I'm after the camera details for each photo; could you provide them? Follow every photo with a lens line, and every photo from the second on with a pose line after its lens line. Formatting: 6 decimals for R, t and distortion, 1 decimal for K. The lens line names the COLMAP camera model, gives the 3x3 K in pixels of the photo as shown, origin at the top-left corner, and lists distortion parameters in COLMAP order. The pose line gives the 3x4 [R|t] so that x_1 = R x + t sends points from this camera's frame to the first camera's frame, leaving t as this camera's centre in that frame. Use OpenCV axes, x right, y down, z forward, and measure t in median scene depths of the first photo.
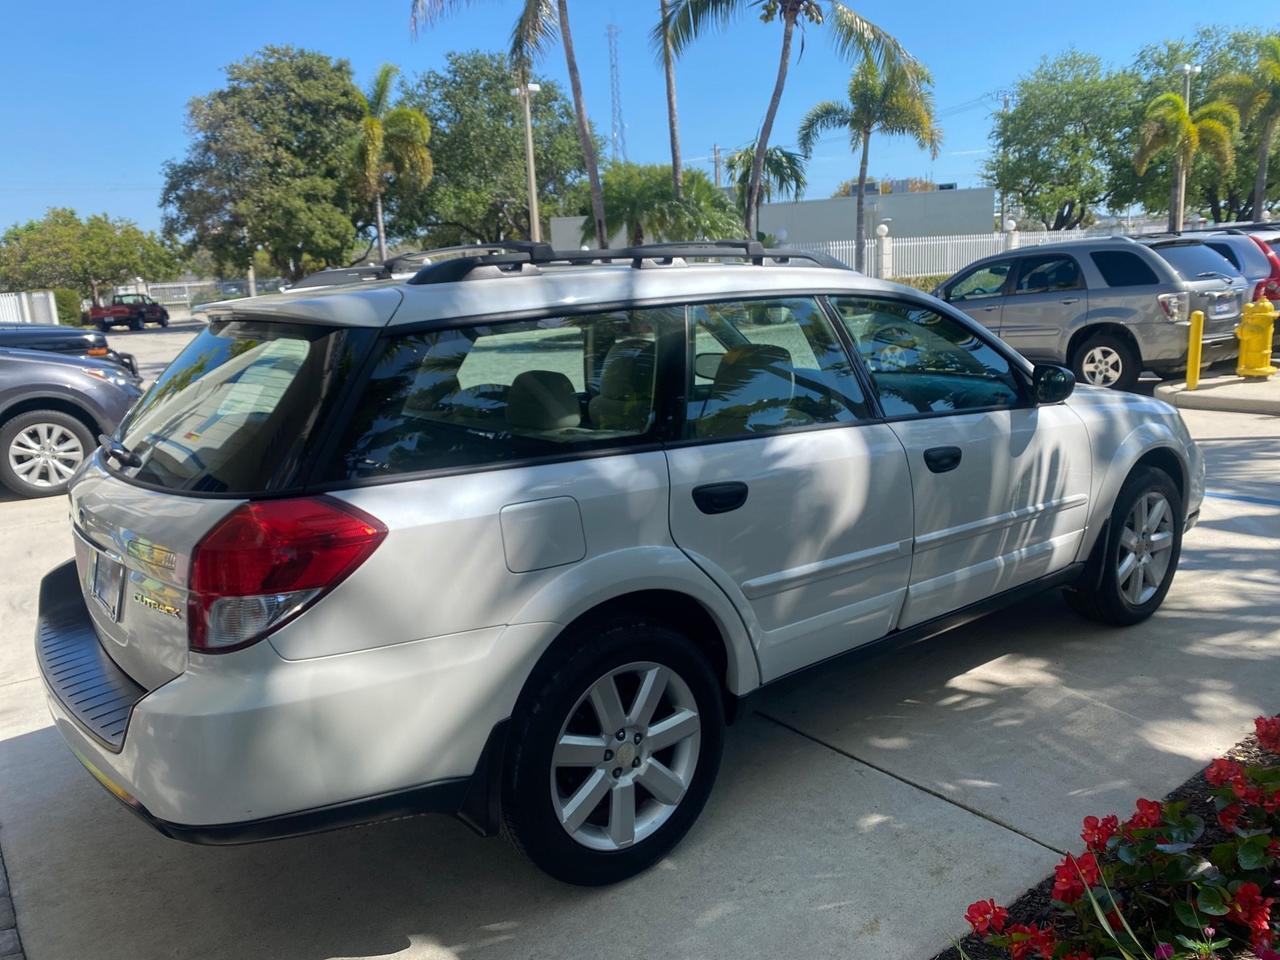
lens RADIAL K [[988.6, 0, 642.3], [0, 988.6, 470.8], [0, 0, 1]] dist [0.020391, -0.027659]
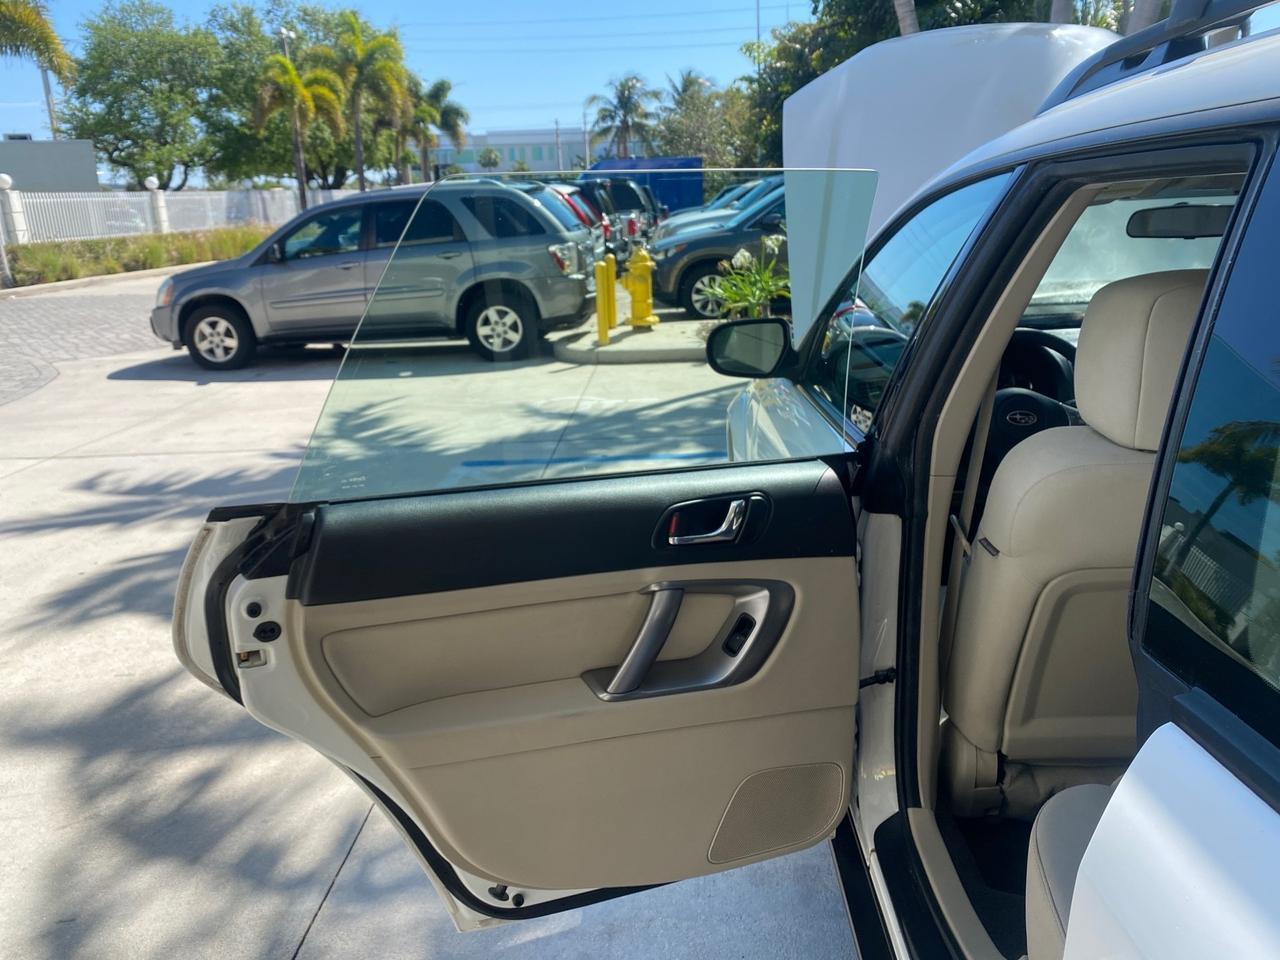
lens RADIAL K [[988.6, 0, 629.4], [0, 988.6, 473.6], [0, 0, 1]] dist [0.020391, -0.027659]
pose [[0.644598, -0.179041, 0.743261, -0.050053], [0.157546, 0.982433, 0.100021, -0.015990], [-0.748112, 0.052625, 0.661482, 0.113096]]
